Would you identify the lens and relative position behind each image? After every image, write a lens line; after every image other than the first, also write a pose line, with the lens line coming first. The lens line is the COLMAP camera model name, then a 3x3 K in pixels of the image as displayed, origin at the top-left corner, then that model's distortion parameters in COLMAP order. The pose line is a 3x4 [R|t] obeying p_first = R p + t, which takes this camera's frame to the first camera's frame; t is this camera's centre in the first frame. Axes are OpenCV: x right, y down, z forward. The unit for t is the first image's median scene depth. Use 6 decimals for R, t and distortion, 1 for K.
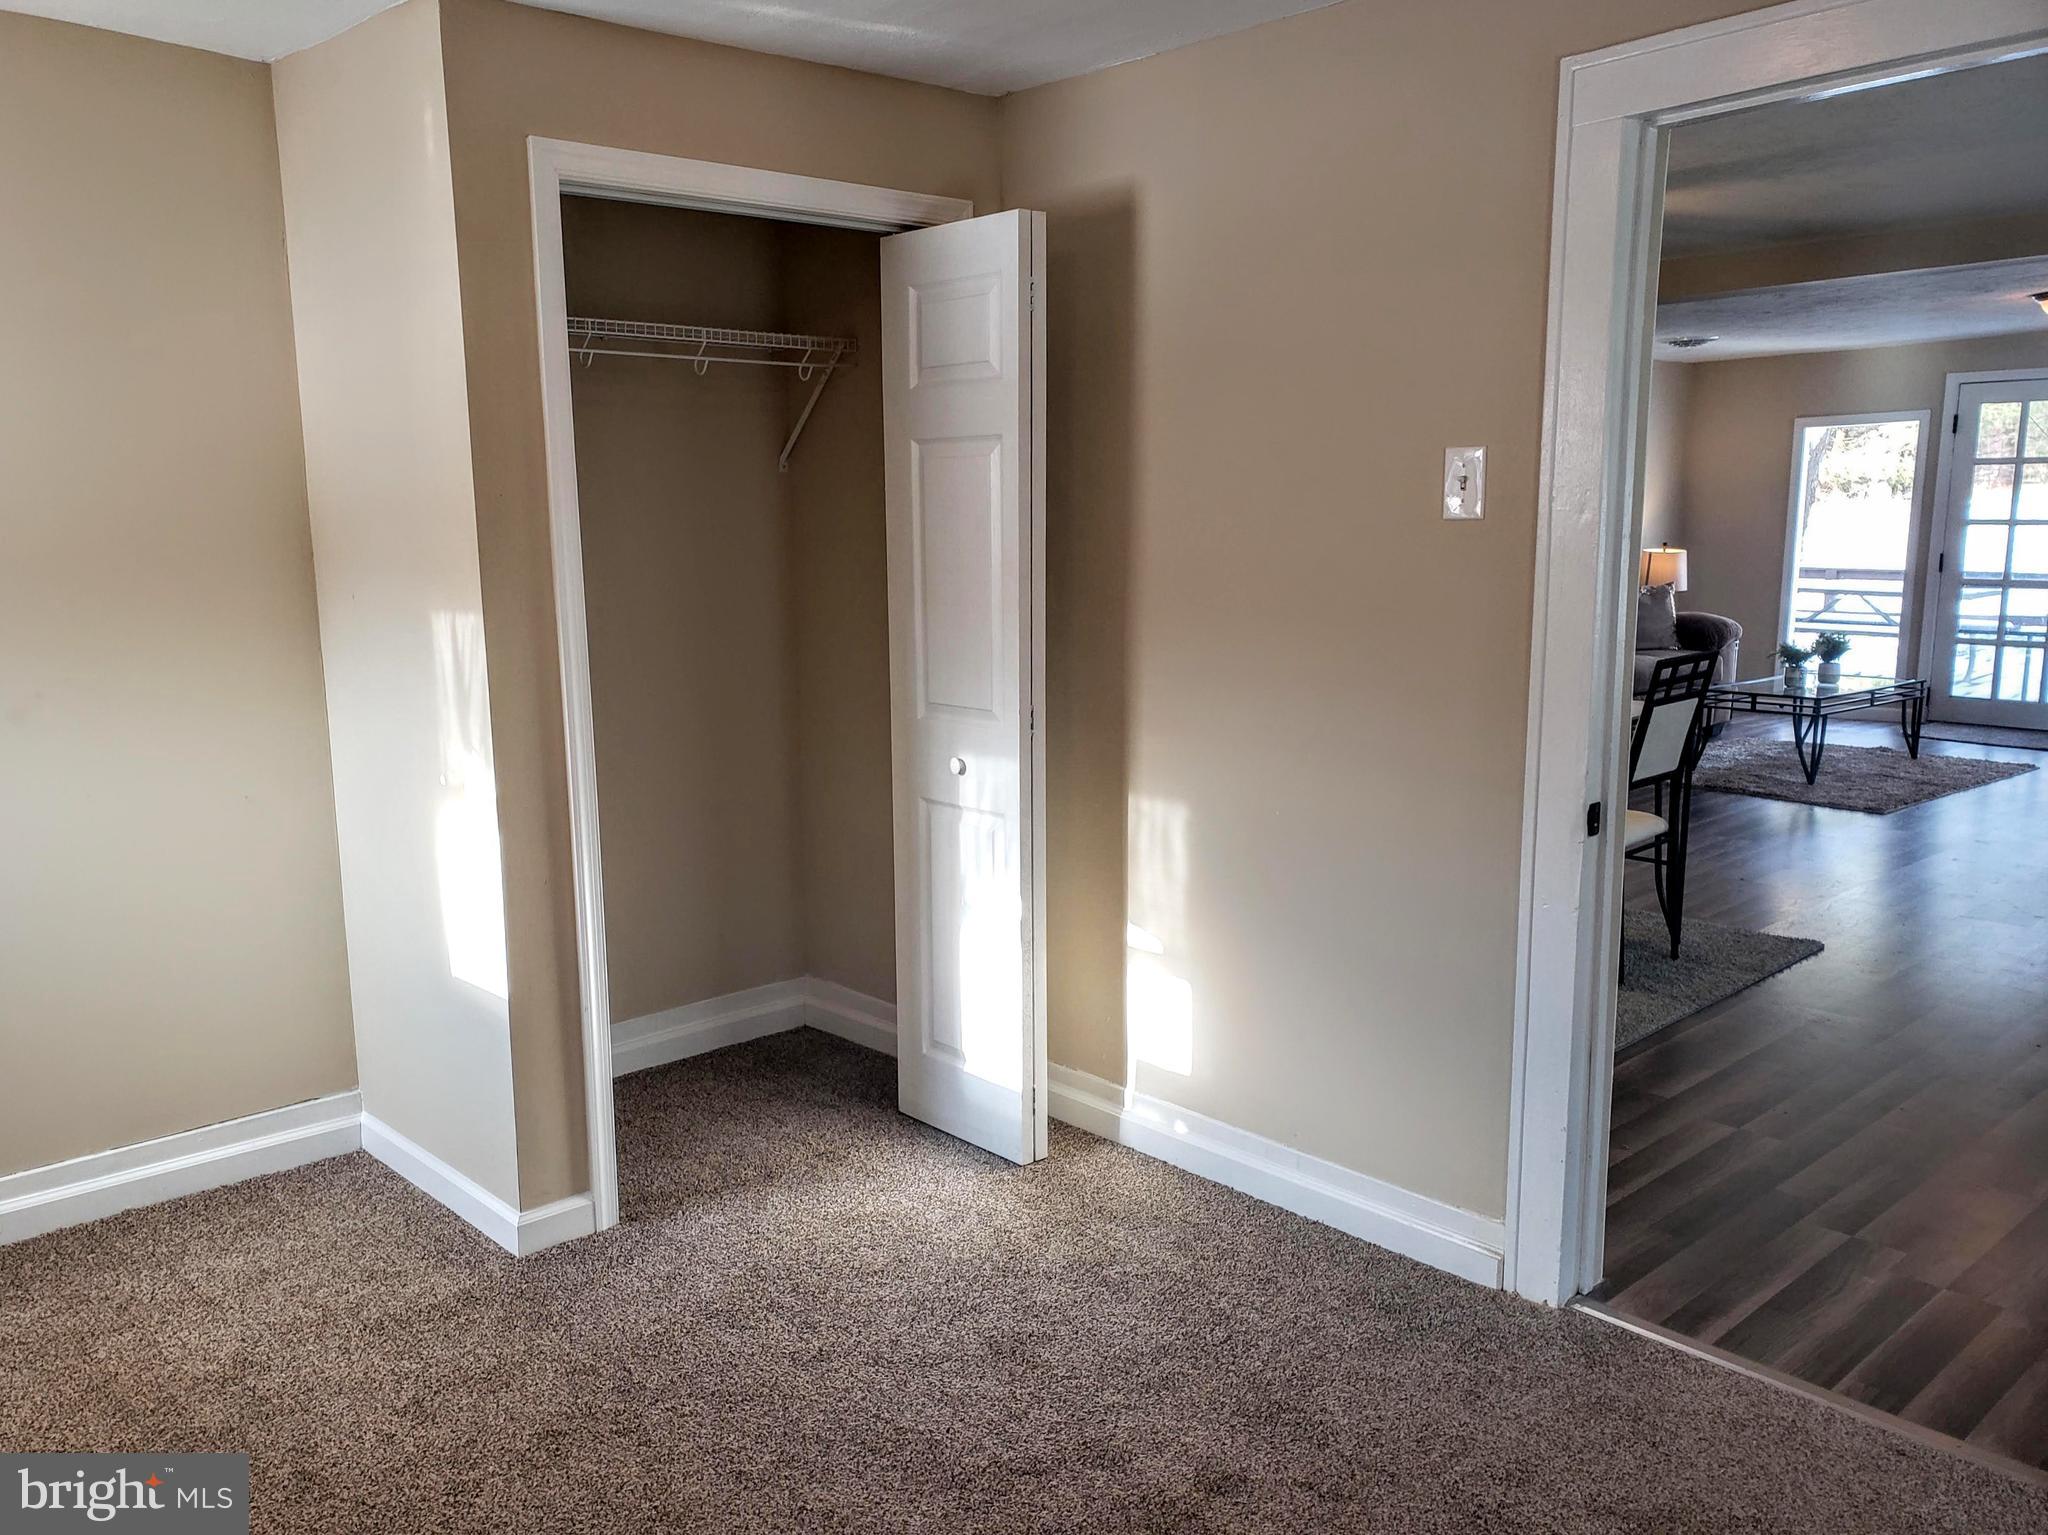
lens RADIAL K [[1586.0, 0, 1024.0], [0, 1586.0, 767.5], [0, 0, 1]] dist [-0.000861, 0.004951]
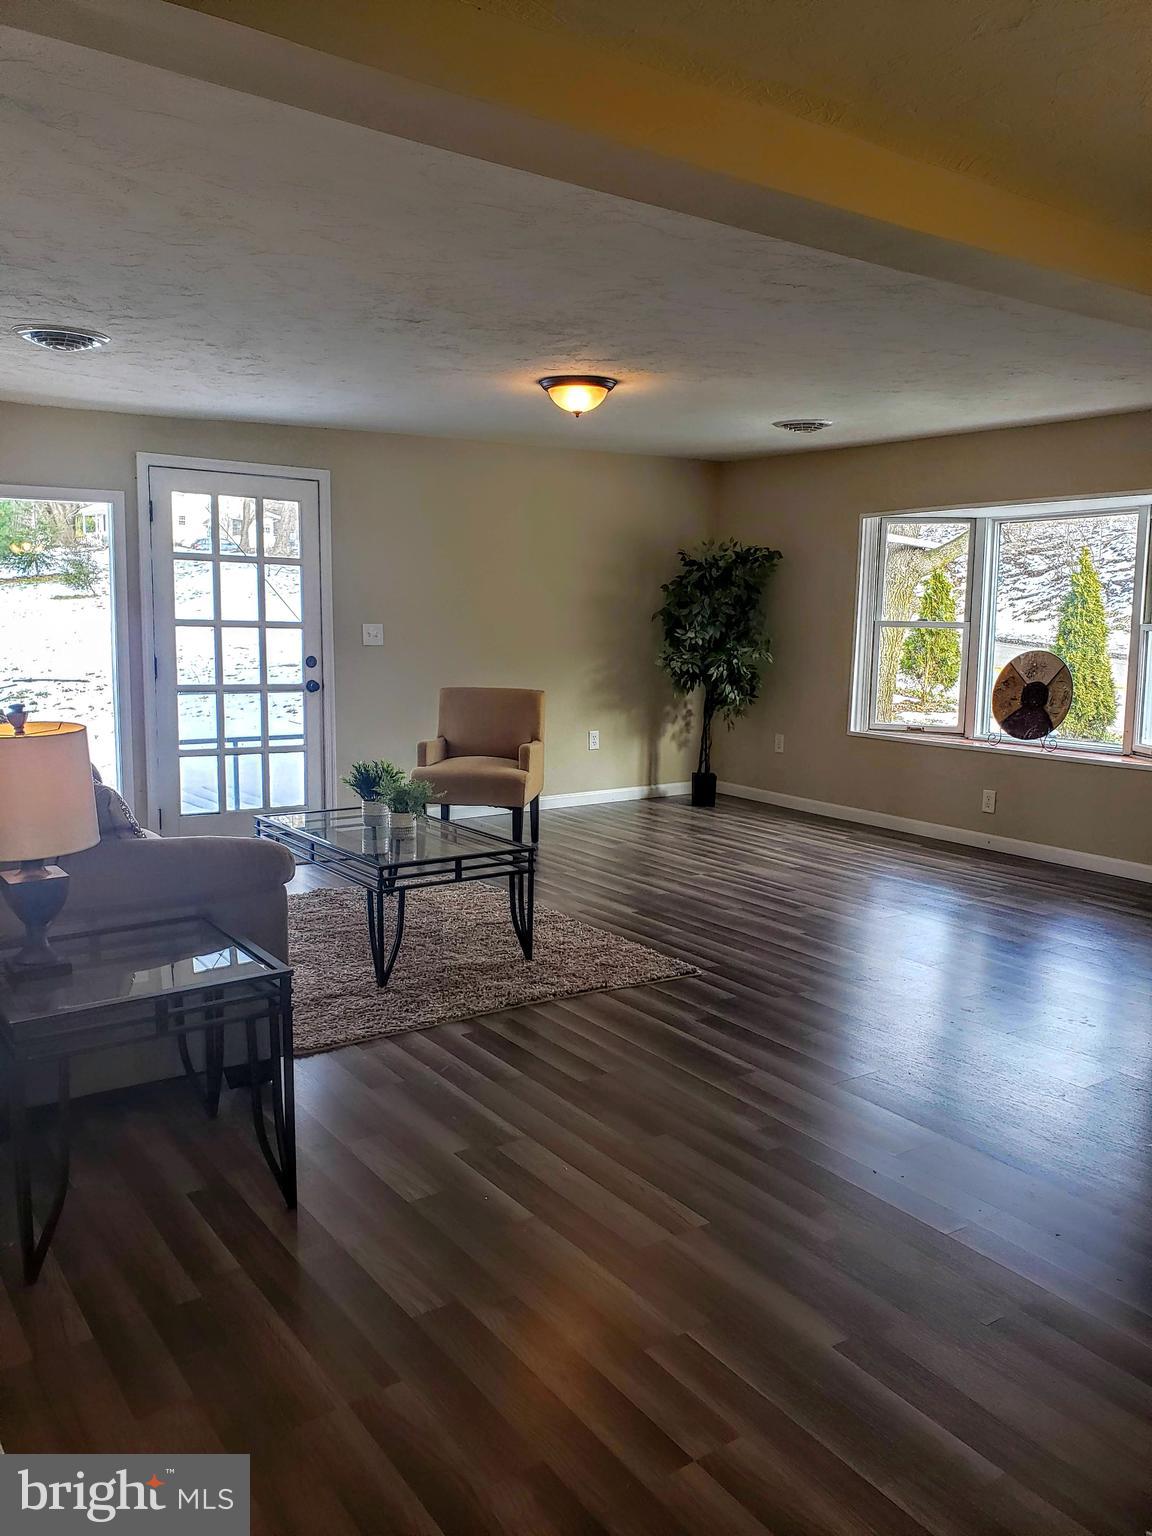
lens RADIAL K [[1207.4, 0, 586.4], [0, 1207.4, 771.9], [0, 0, 1]] dist [-0.004617, 0.006527]
pose [[0.117167, -0.110231, 0.986976, -0.059860], [0.138437, 0.985931, 0.093680, -0.103622], [-0.983416, 0.125658, 0.130779, 0.696617]]
